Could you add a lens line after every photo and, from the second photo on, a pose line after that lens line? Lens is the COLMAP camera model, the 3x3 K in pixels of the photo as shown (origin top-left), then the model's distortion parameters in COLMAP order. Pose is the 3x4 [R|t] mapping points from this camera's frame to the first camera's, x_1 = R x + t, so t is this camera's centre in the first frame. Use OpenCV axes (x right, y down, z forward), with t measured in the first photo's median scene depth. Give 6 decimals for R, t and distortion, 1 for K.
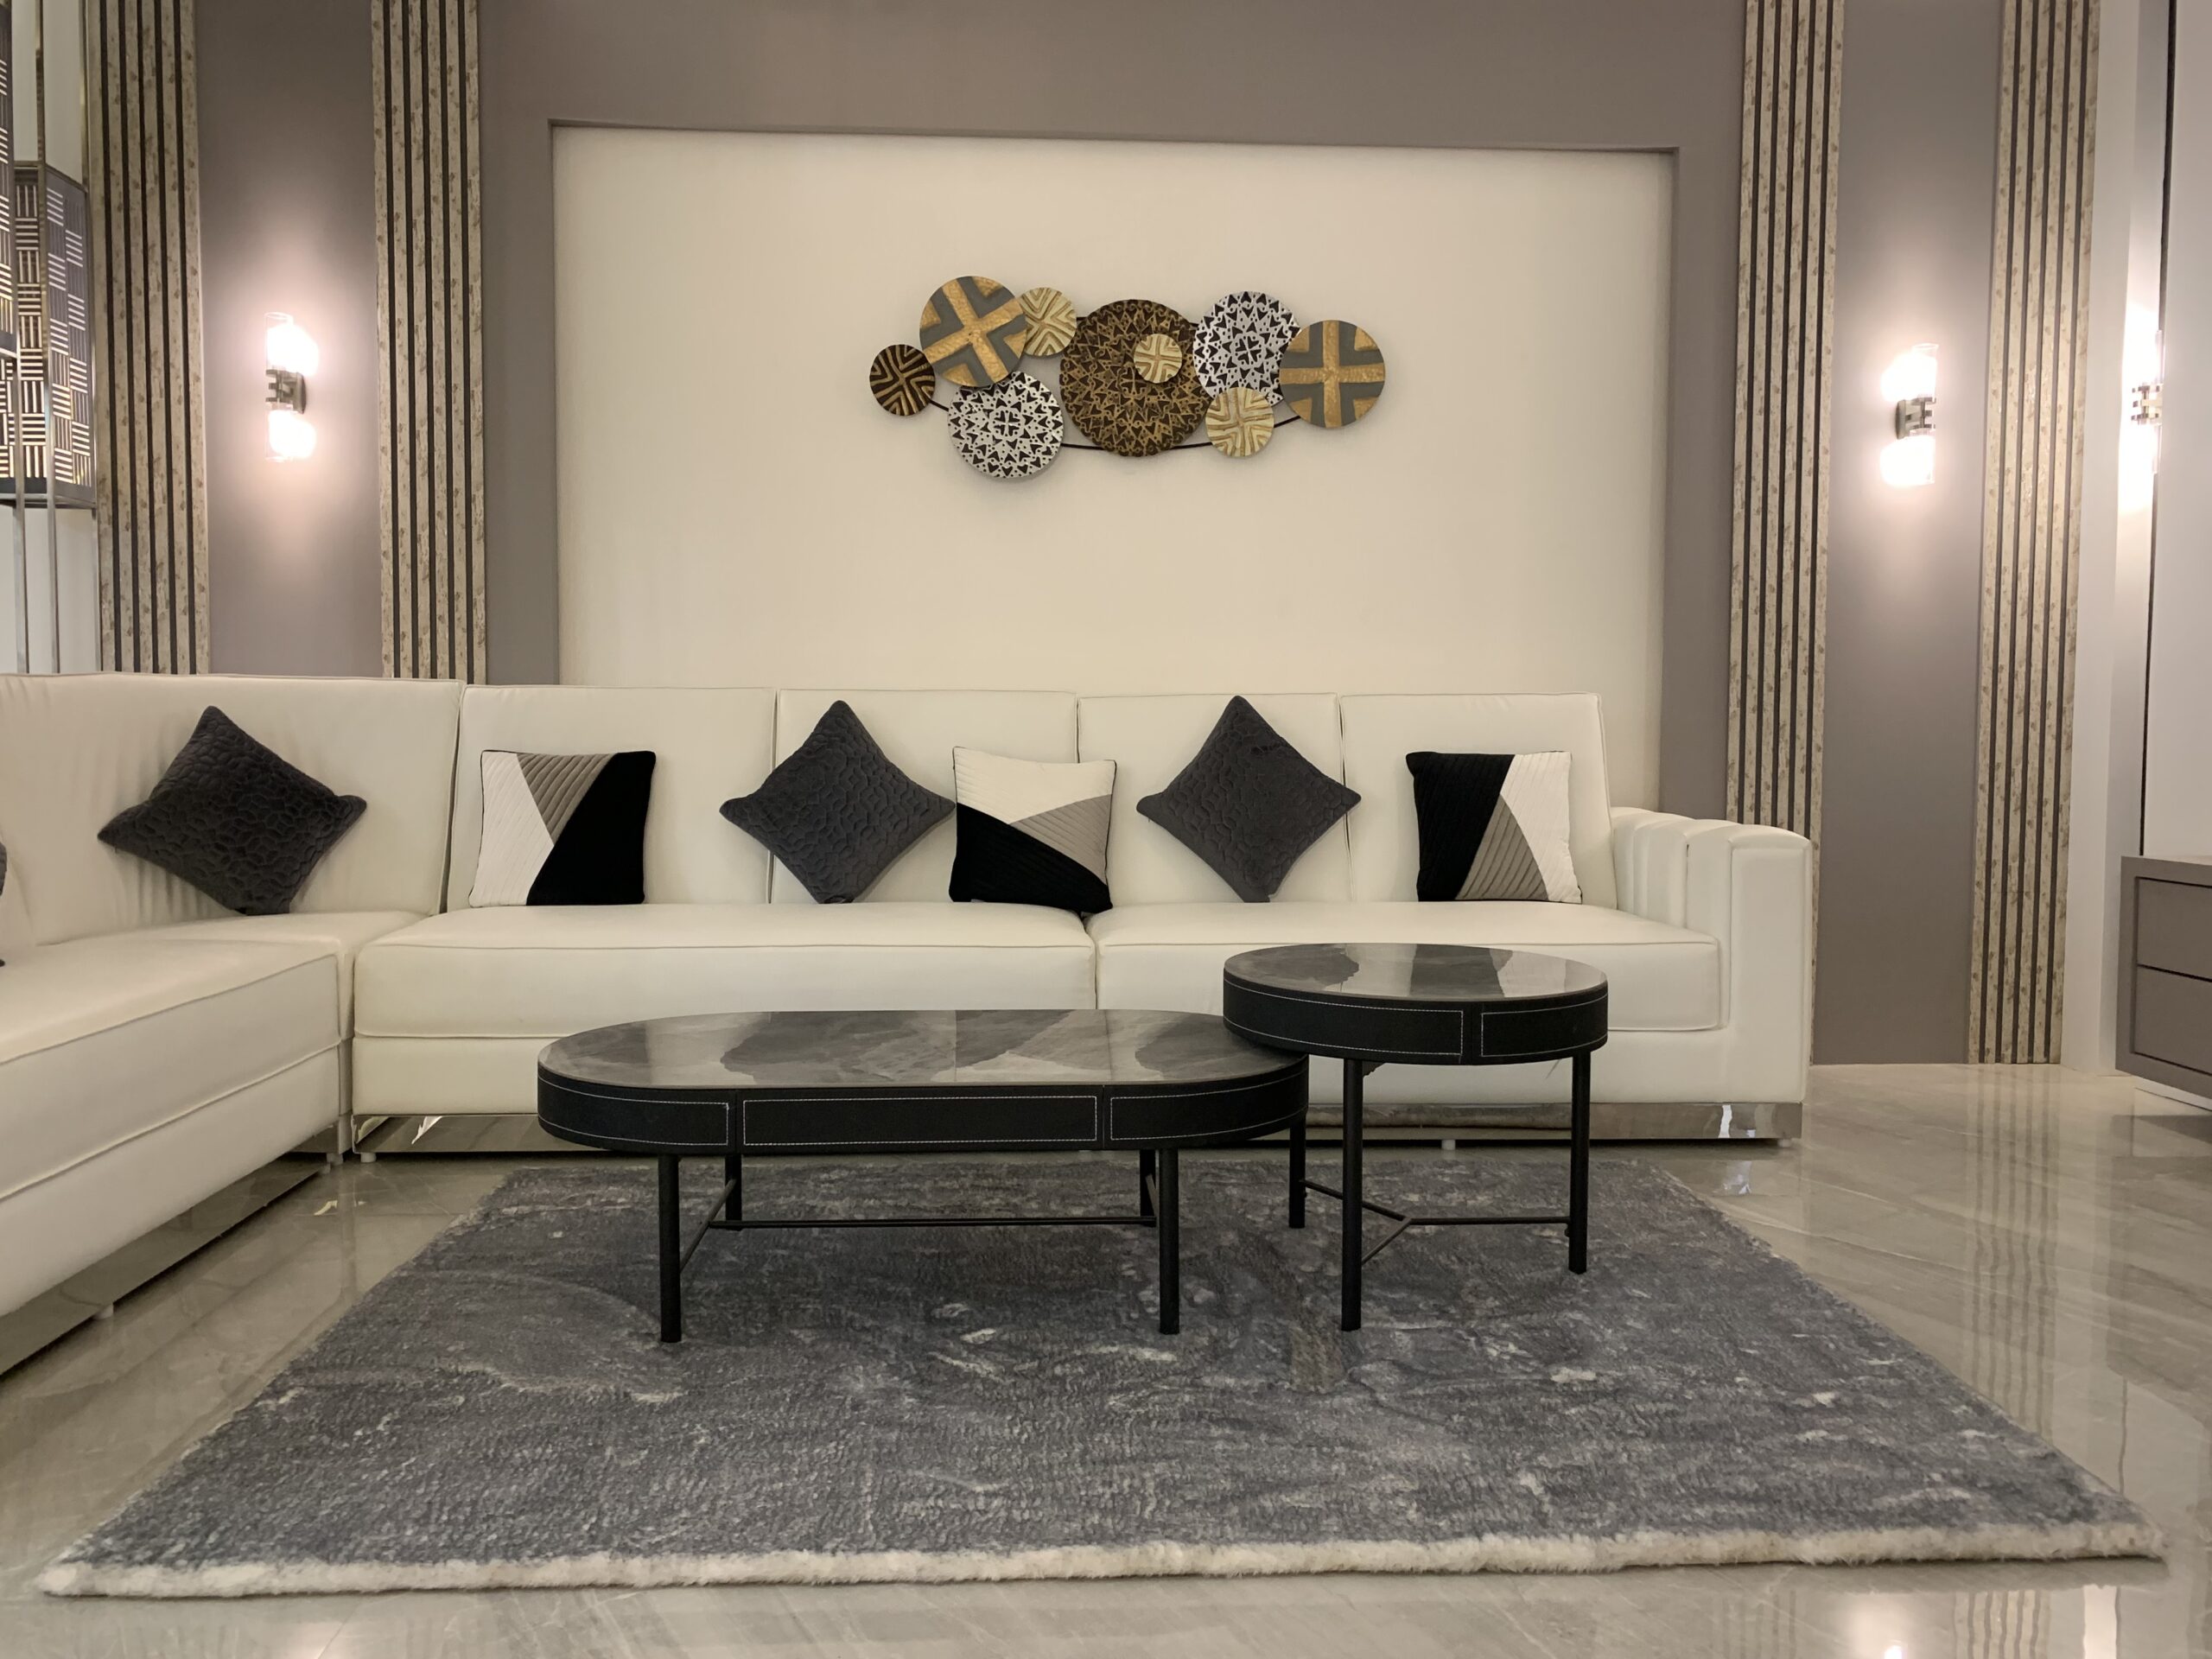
lens RADIAL K [[1687.6, 0, 1106.0], [0, 1687.6, 829.5], [0, 0, 1]] dist [0.008891, 0.001521]
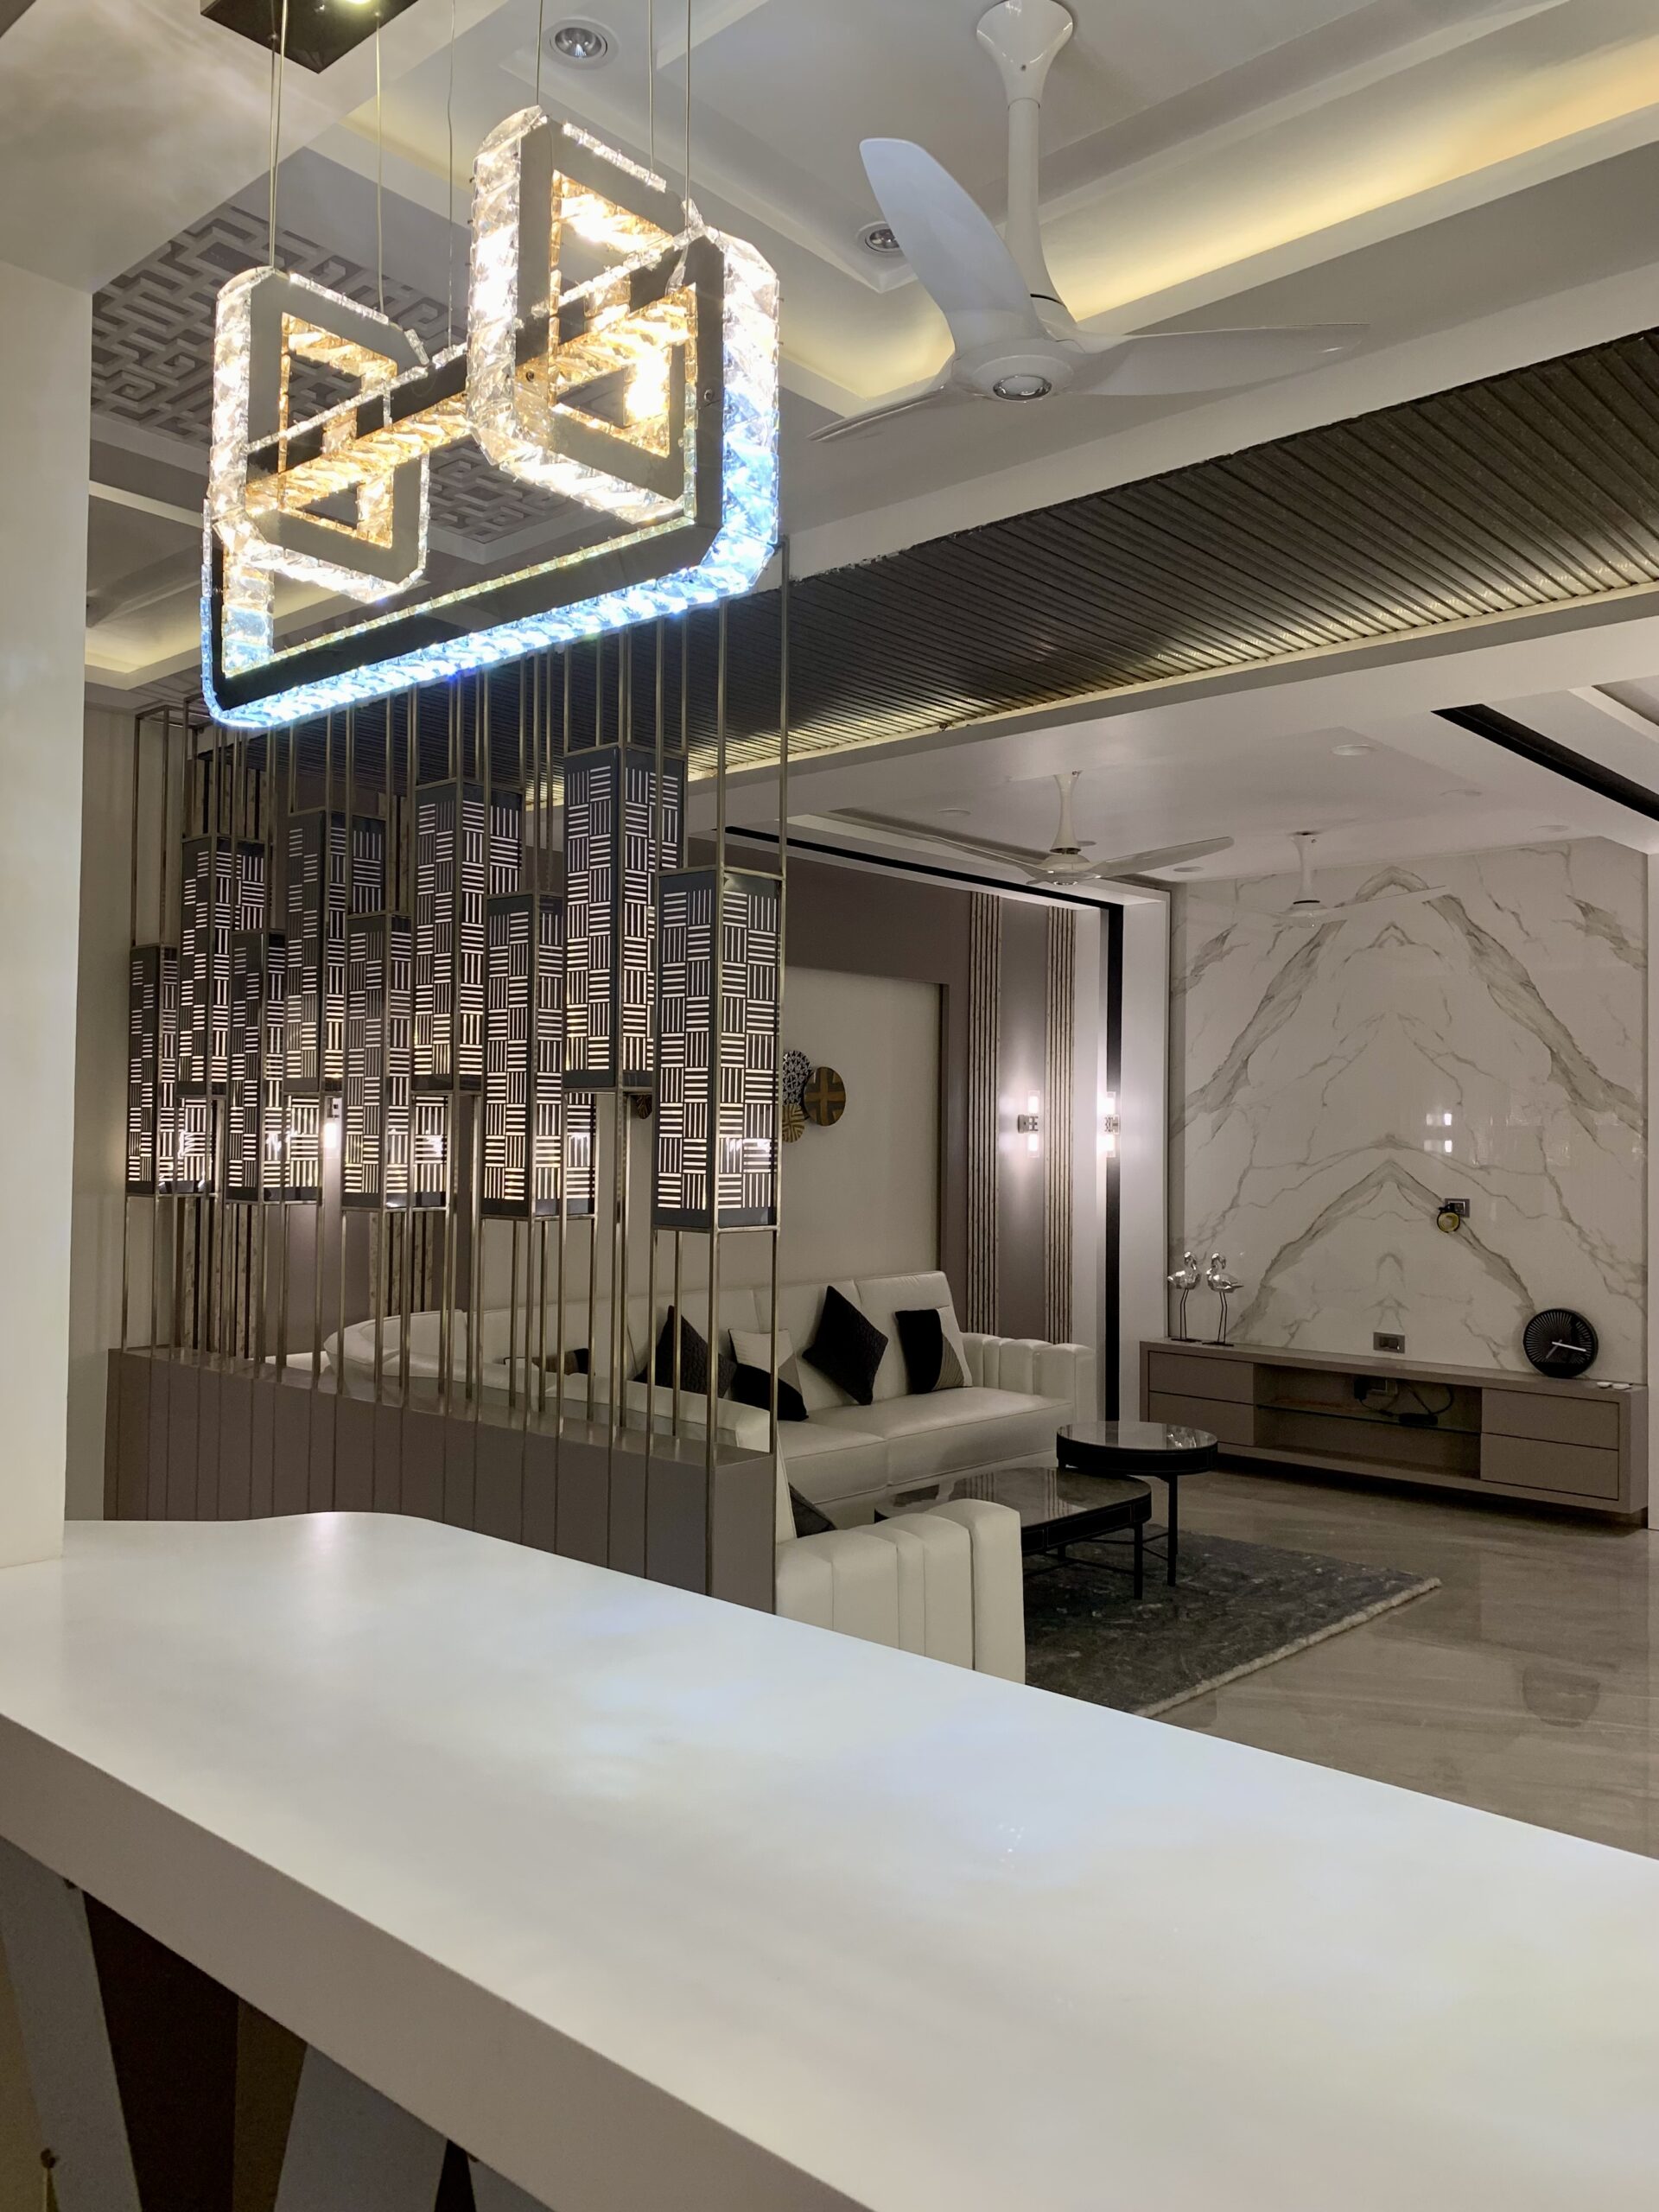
lens RADIAL K [[1687.6, 0, 829.5], [0, 1687.6, 1106.0], [0, 0, 1]] dist [0.008891, 0.001521]
pose [[0.708361, 0.020317, 0.705558, -2.024124], [0.029821, 0.997832, -0.058673, -0.284043], [-0.705220, 0.062602, 0.706219, -0.455041]]
